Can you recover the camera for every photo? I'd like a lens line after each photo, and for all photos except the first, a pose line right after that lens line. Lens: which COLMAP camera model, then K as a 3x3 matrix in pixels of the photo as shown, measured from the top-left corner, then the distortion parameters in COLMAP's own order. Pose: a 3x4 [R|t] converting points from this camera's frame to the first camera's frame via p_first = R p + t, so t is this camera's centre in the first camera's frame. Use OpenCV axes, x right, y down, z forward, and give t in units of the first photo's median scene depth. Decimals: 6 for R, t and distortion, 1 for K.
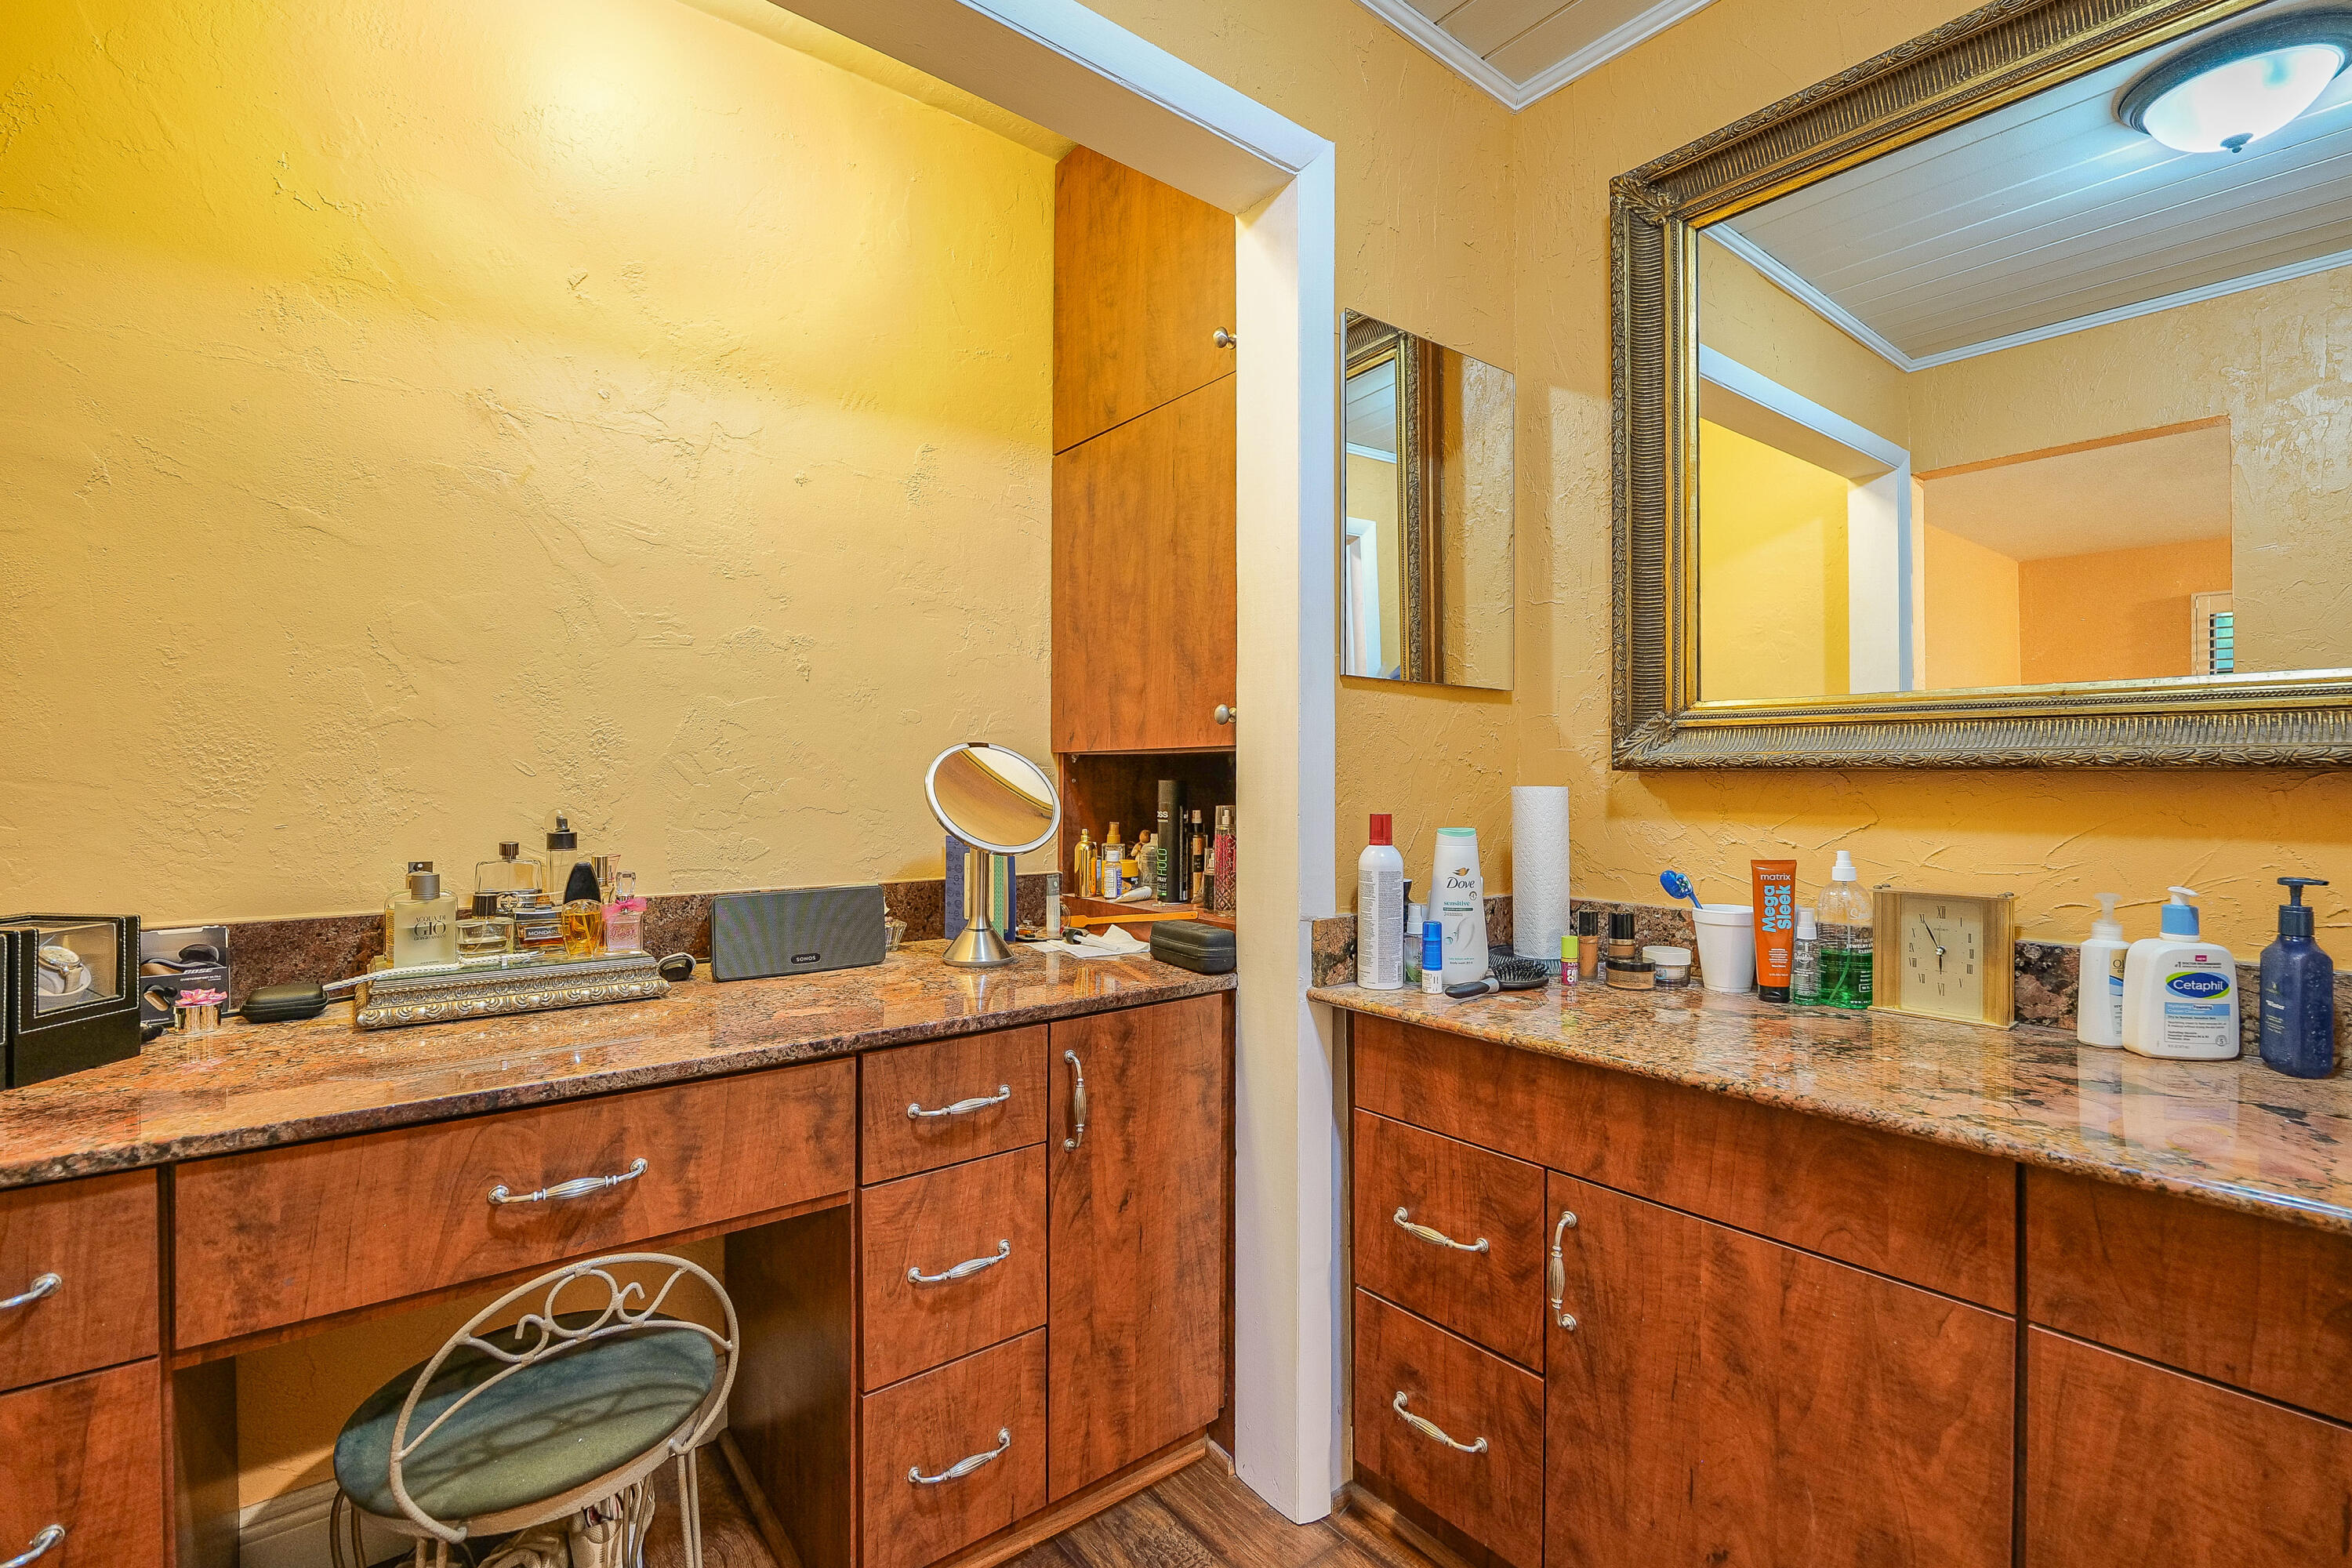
lens RADIAL K [[1030.7, 0, 1166.3], [0, 1030.7, 776.2], [0, 0, 1]] dist [-0.009877, -0.000365]
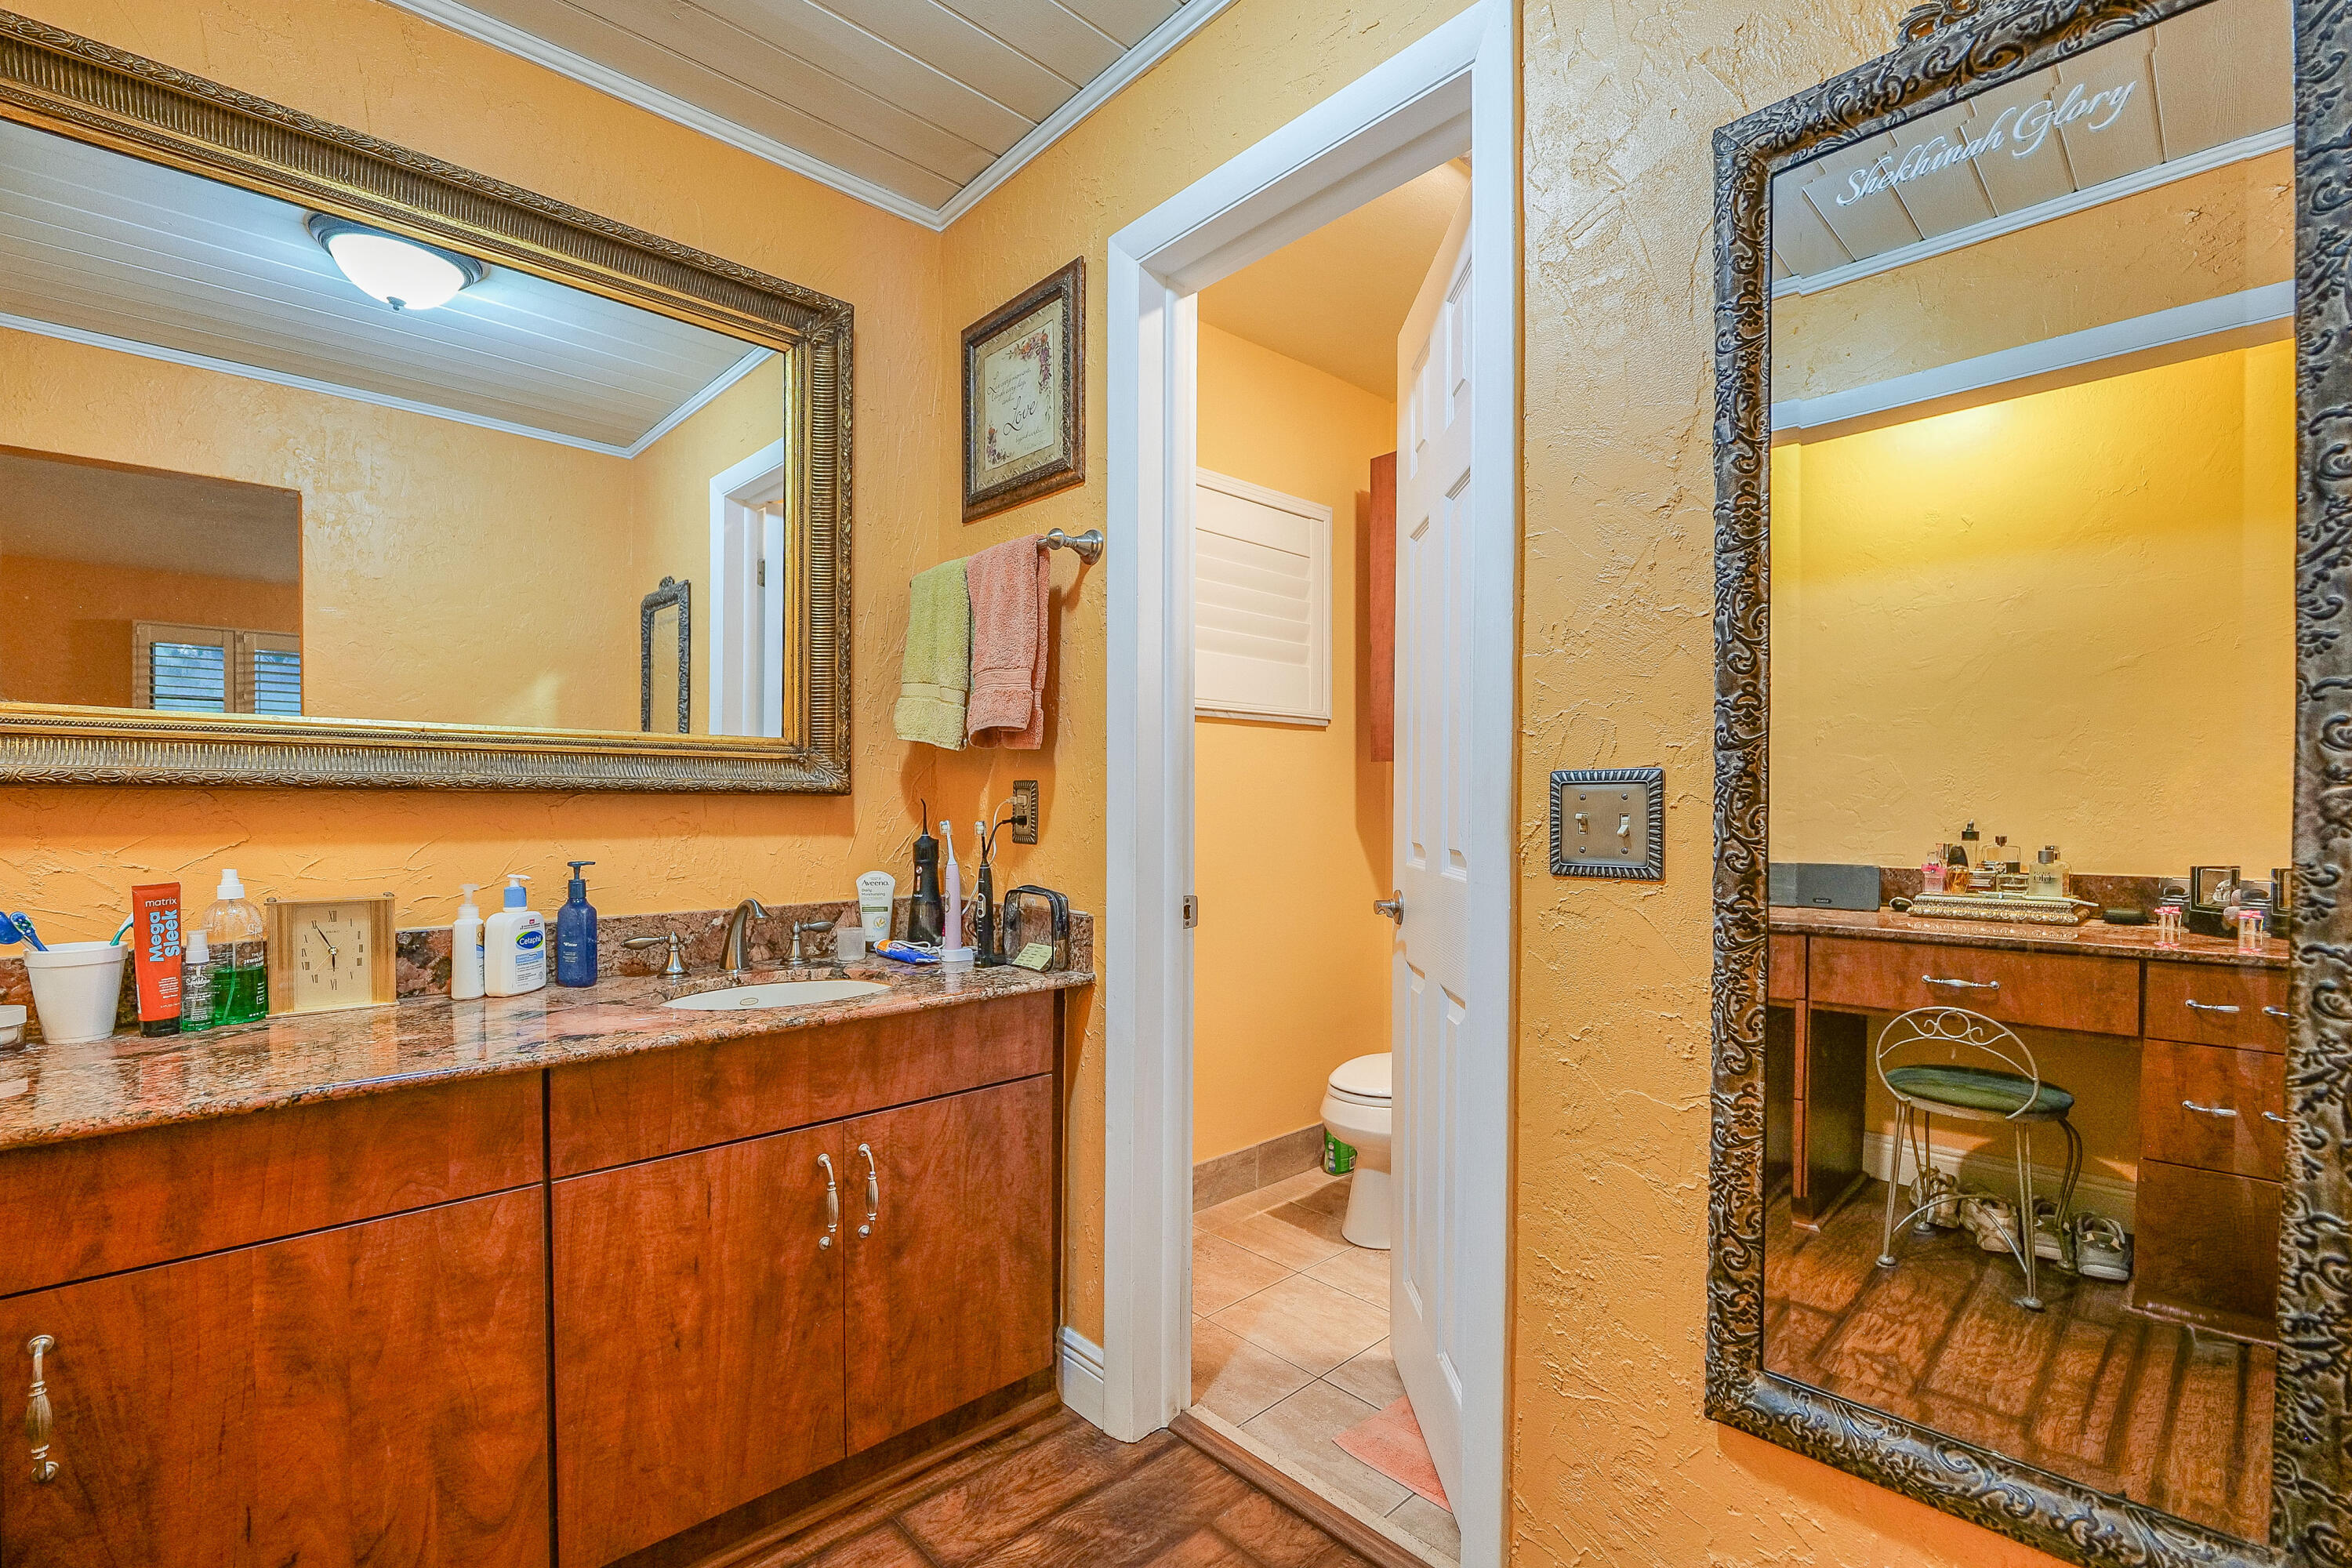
lens RADIAL K [[1030.7, 0, 1170.0], [0, 1030.7, 799.4], [0, 0, 1]] dist [-0.009877, -0.000365]
pose [[-0.074183, 0.003515, 0.997238, -0.446235], [-0.003050, 0.999988, -0.003752, 0.006133], [-0.997240, -0.003320, -0.074171, 0.174806]]
